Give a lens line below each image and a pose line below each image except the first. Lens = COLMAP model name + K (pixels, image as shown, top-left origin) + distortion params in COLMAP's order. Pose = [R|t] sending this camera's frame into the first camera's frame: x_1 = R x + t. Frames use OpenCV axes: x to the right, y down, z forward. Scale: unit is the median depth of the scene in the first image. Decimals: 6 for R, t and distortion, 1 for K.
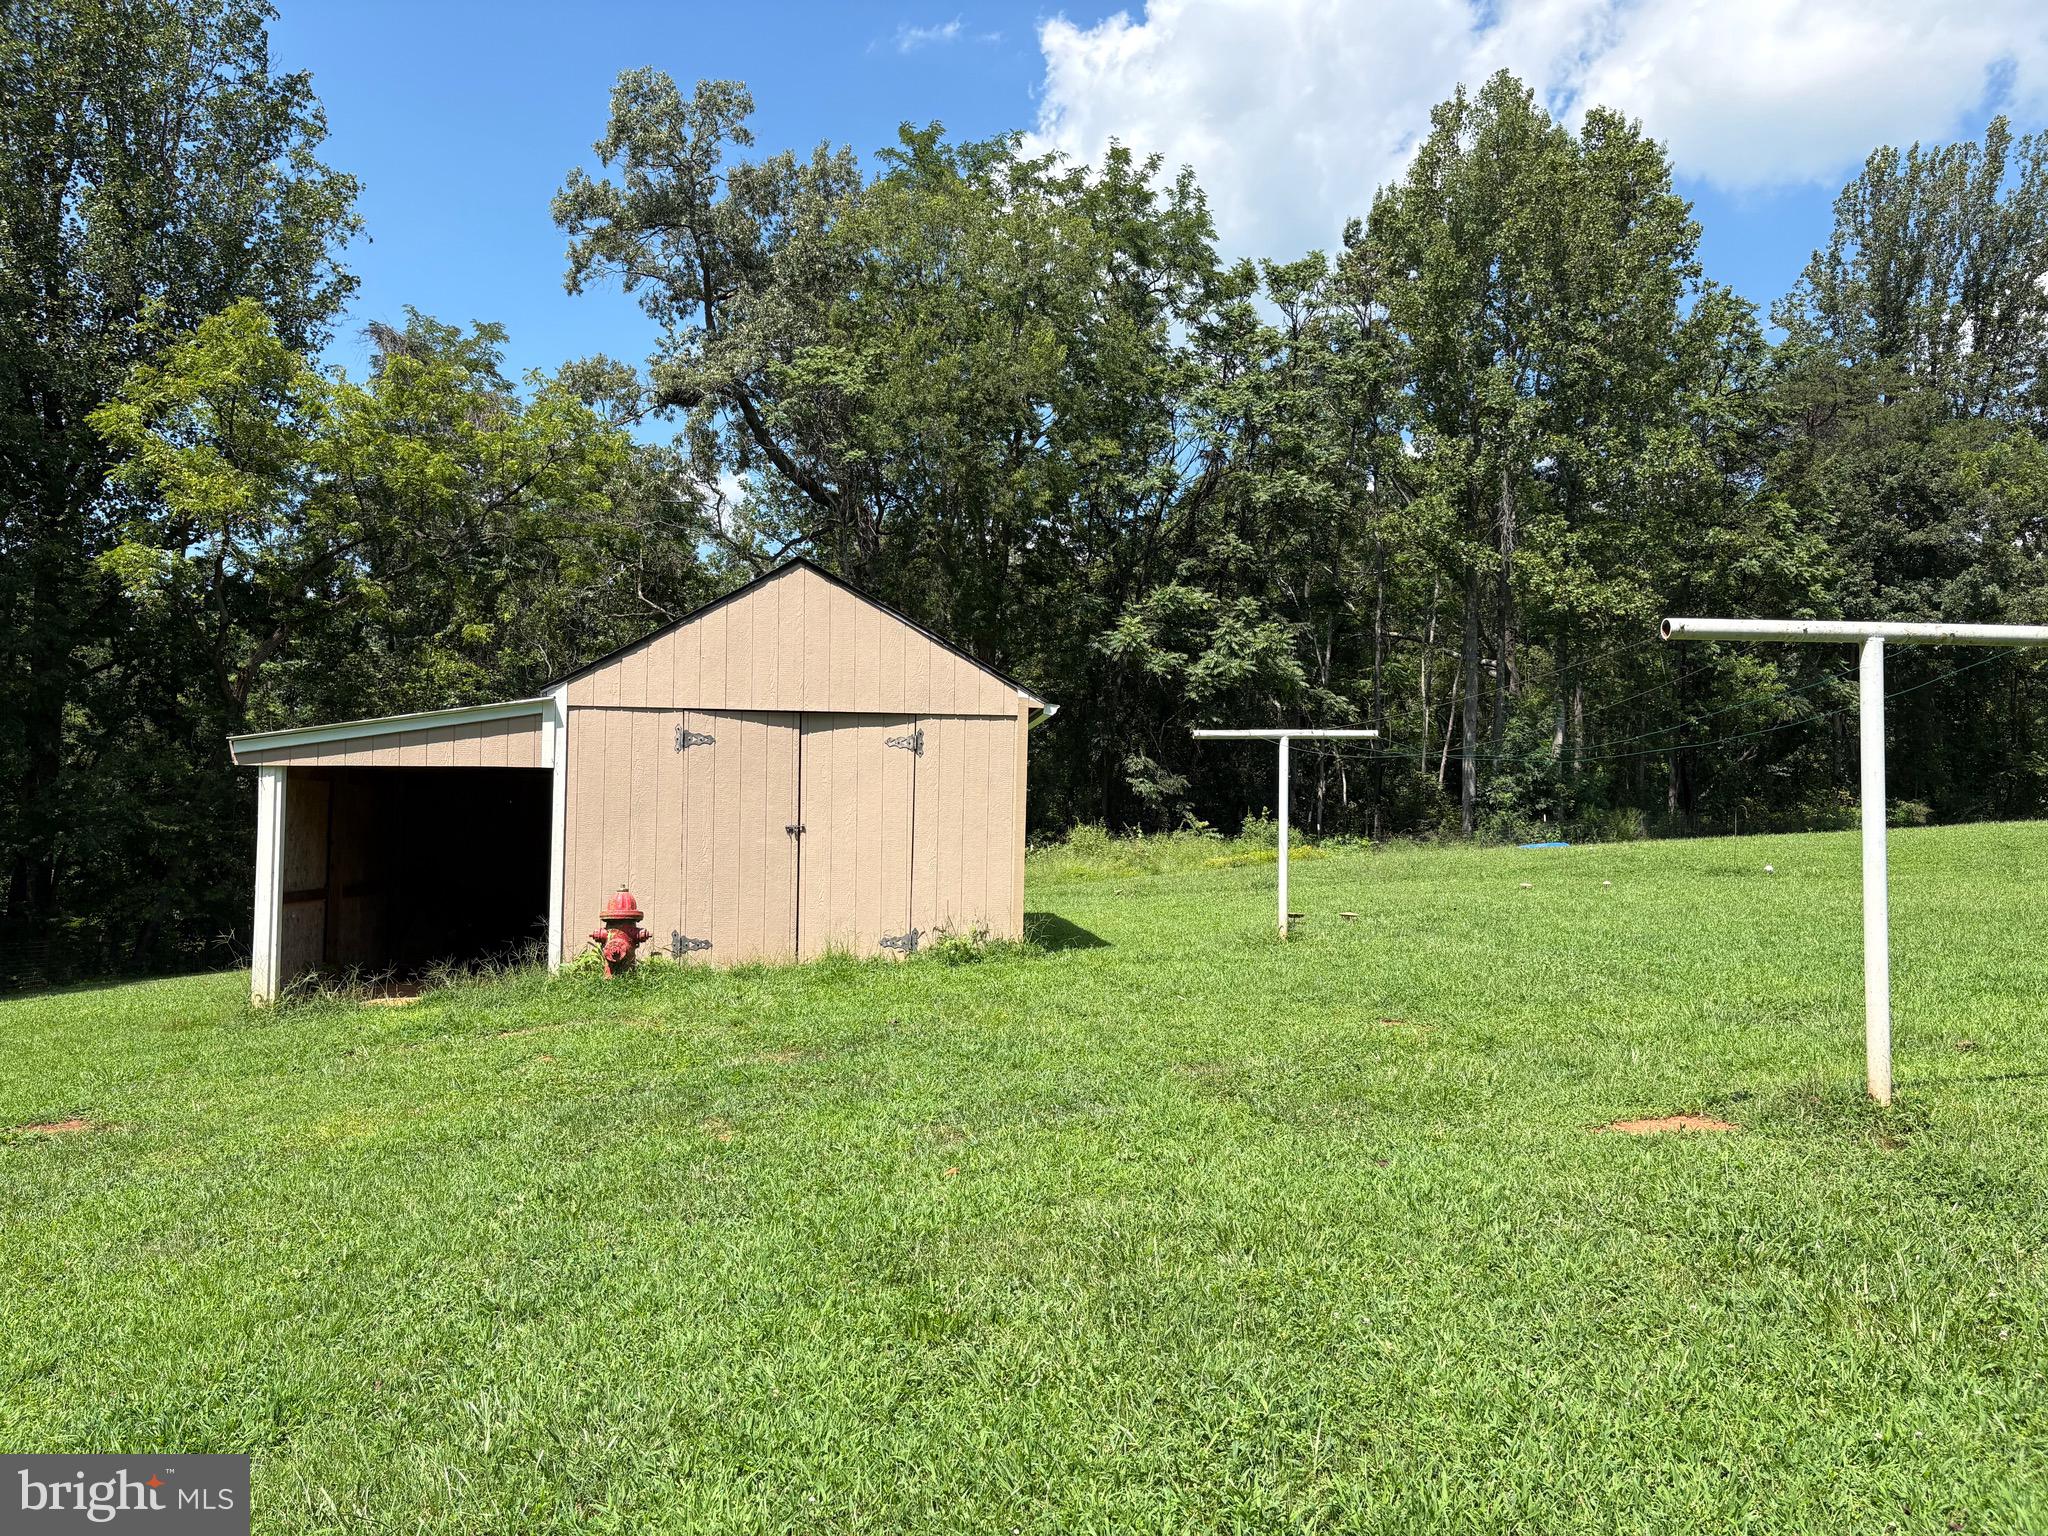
lens RADIAL K [[1532.6, 0, 1023.5], [0, 1532.6, 794.5], [0, 0, 1]] dist [0.002788, 0.001972]
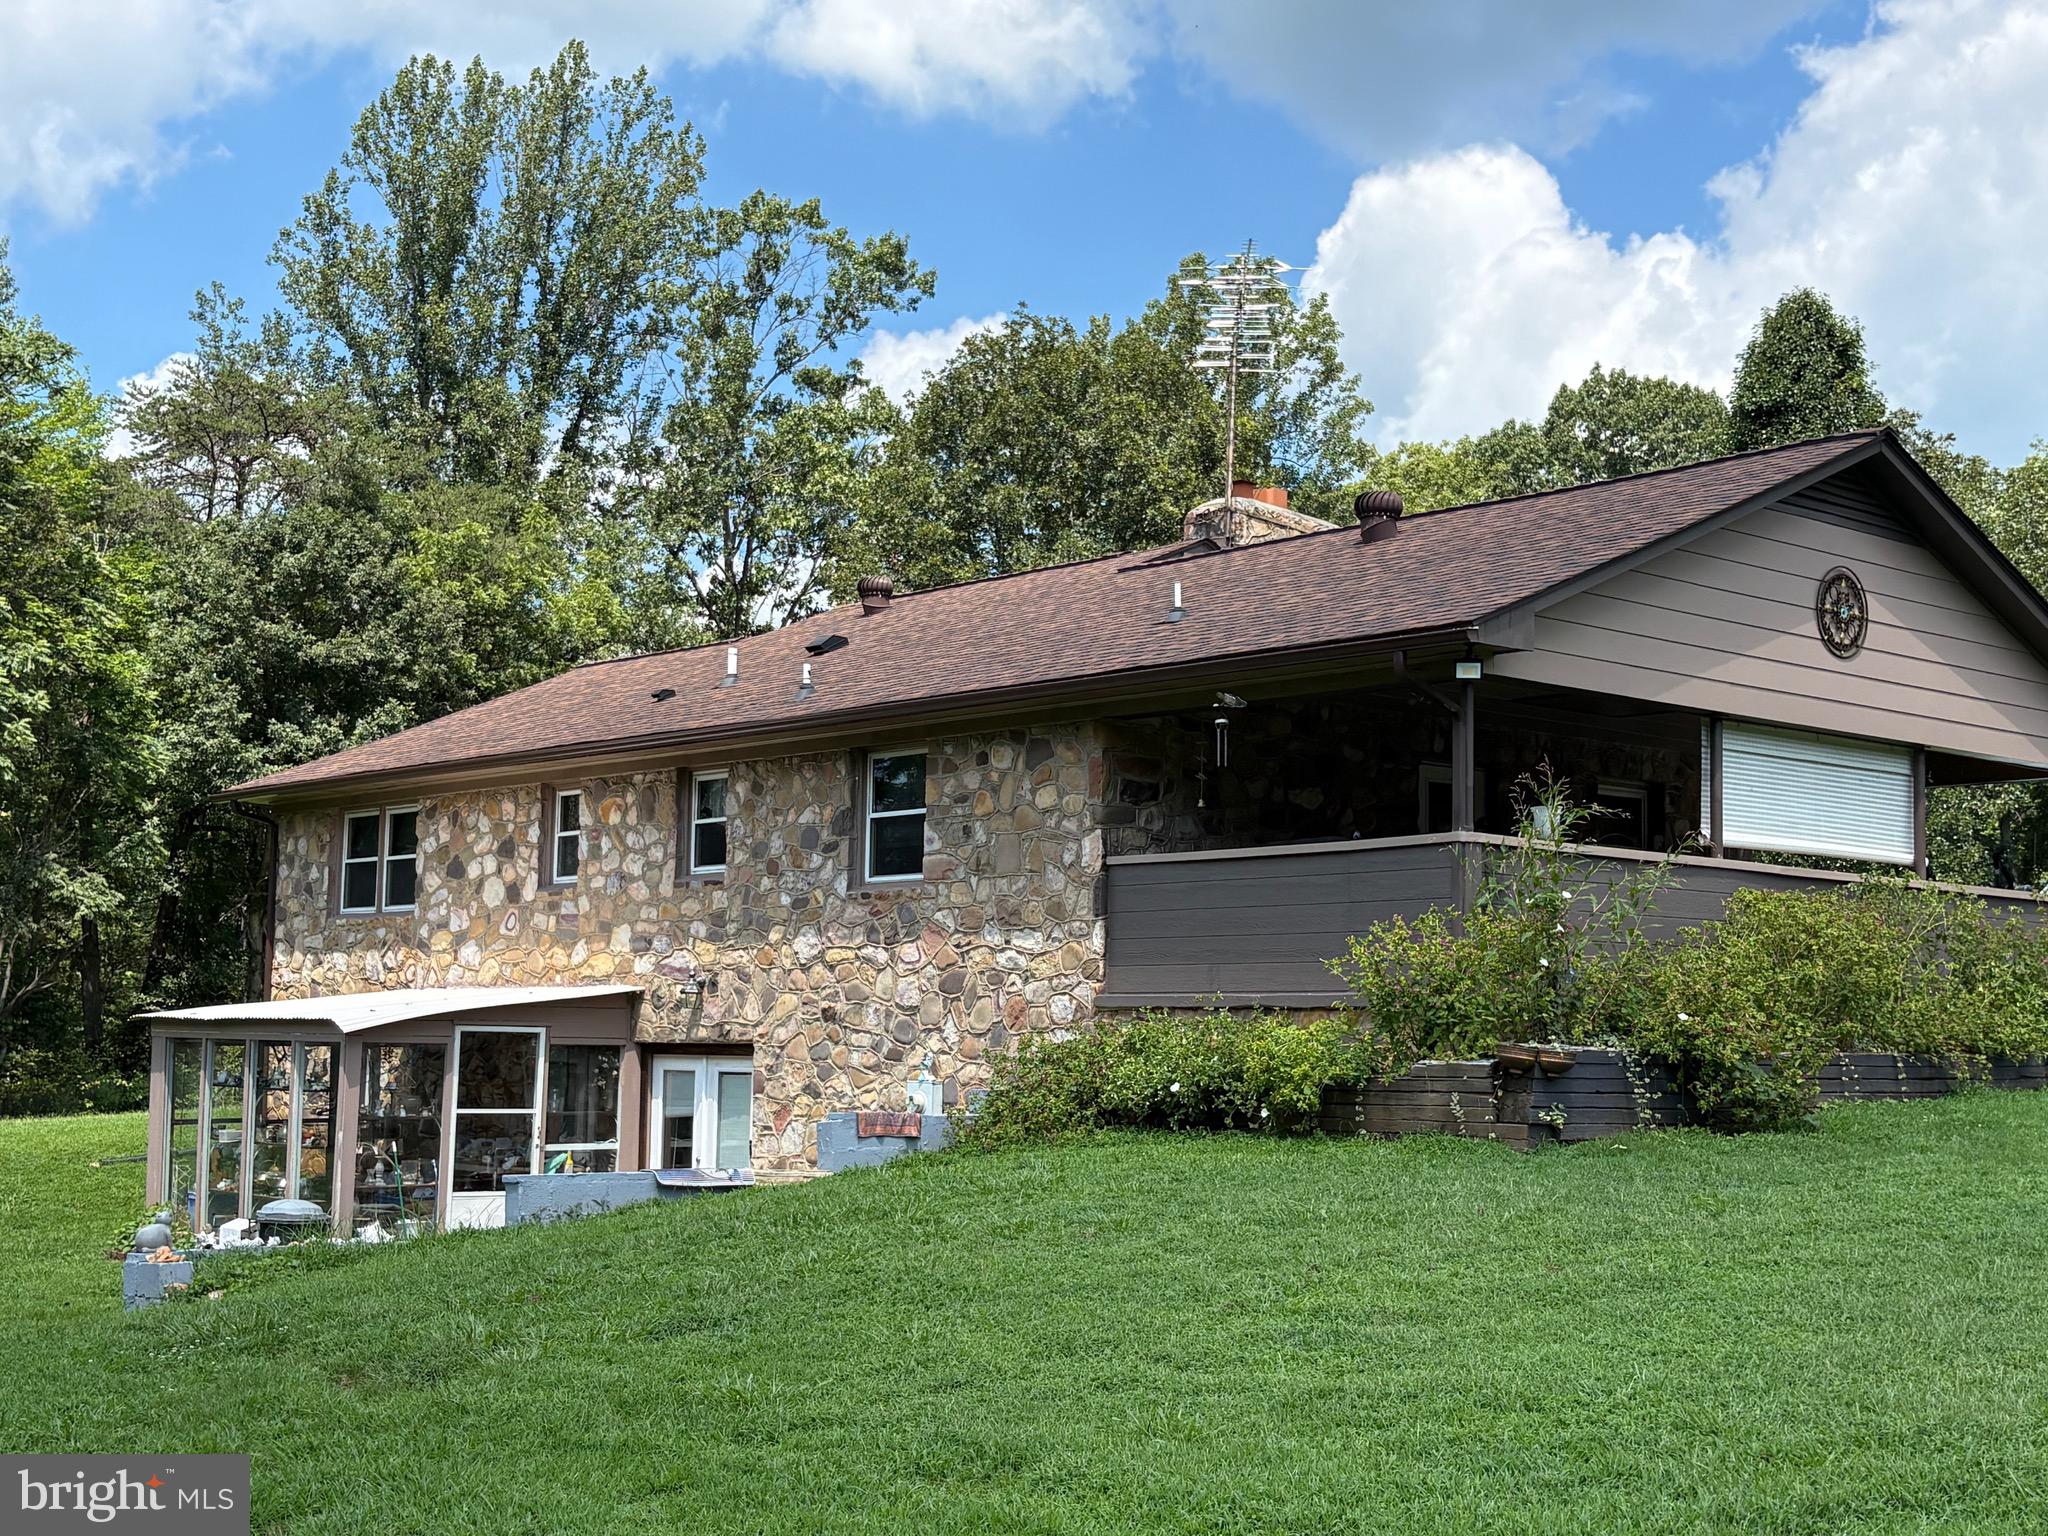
lens RADIAL K [[2554.9, 0, 1024.0], [0, 2554.9, 768.0], [0, 0, 1]] dist [0.164916, -0.005977]
pose [[0.858686, 0.053328, 0.509720, 0.312474], [-0.009564, 0.996066, -0.088098, -0.025898], [-0.512413, 0.070773, 0.855818, -0.110714]]
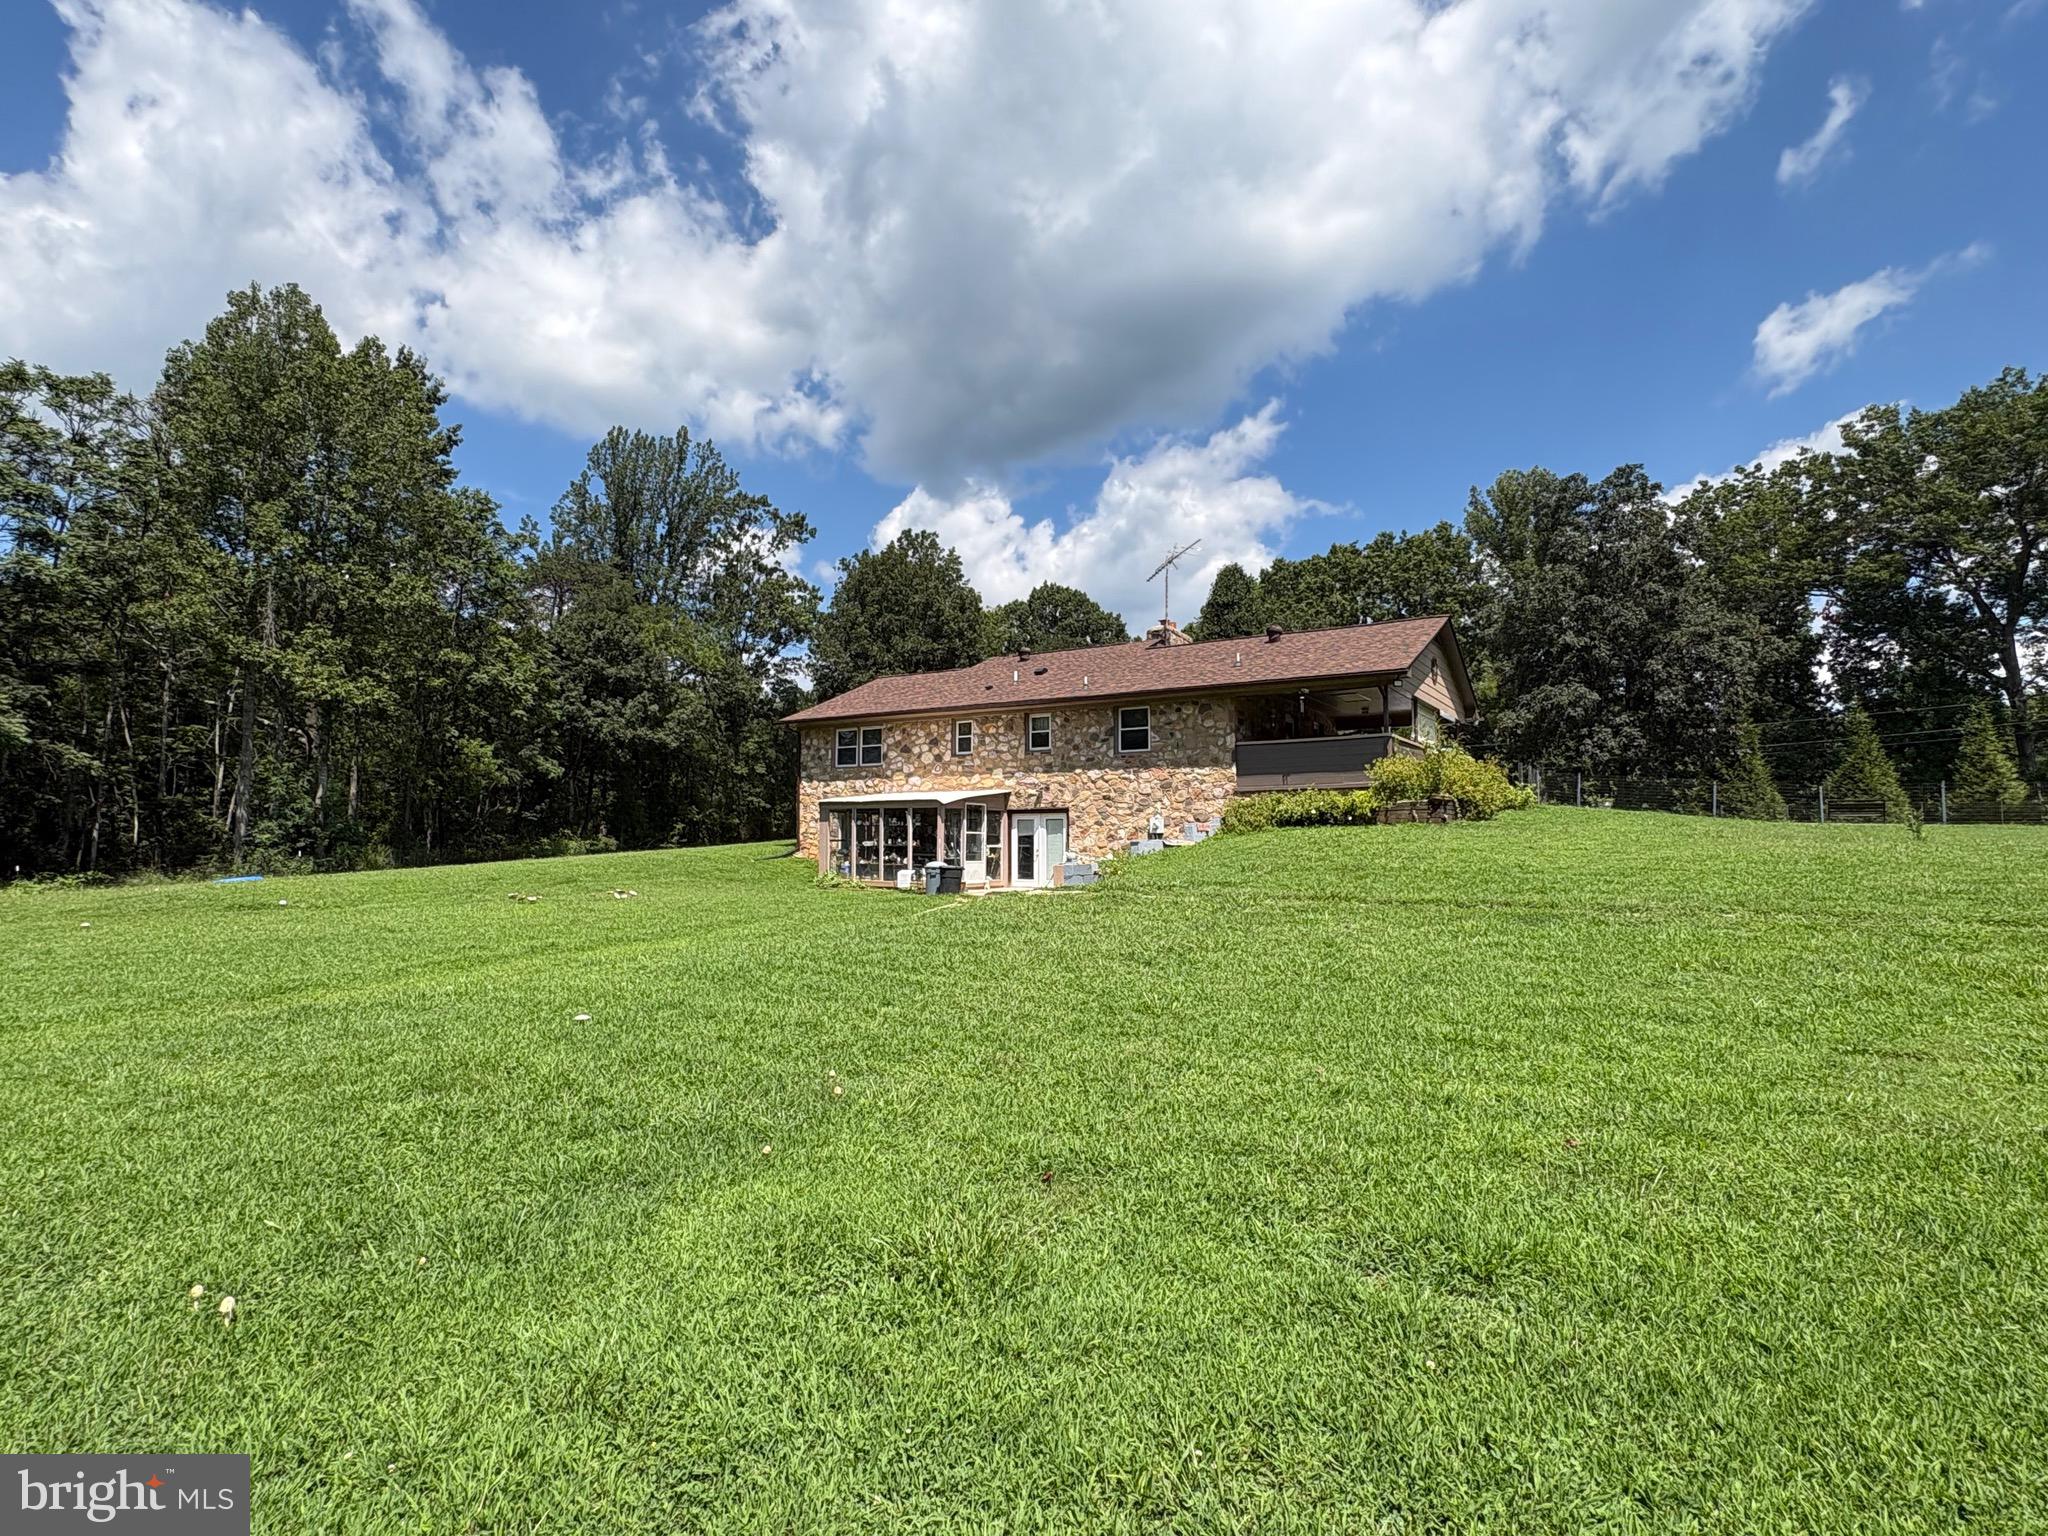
lens RADIAL K [[1022.9, 0, 1024.0], [0, 1022.9, 768.0], [0, 0, 1]] dist [-0.000051, -0.000099]
pose [[0.686610, 0.041991, 0.725812, 0.120889], [-0.001640, 0.998418, -0.056211, -0.009046], [-0.727024, 0.037404, 0.685593, -0.040574]]
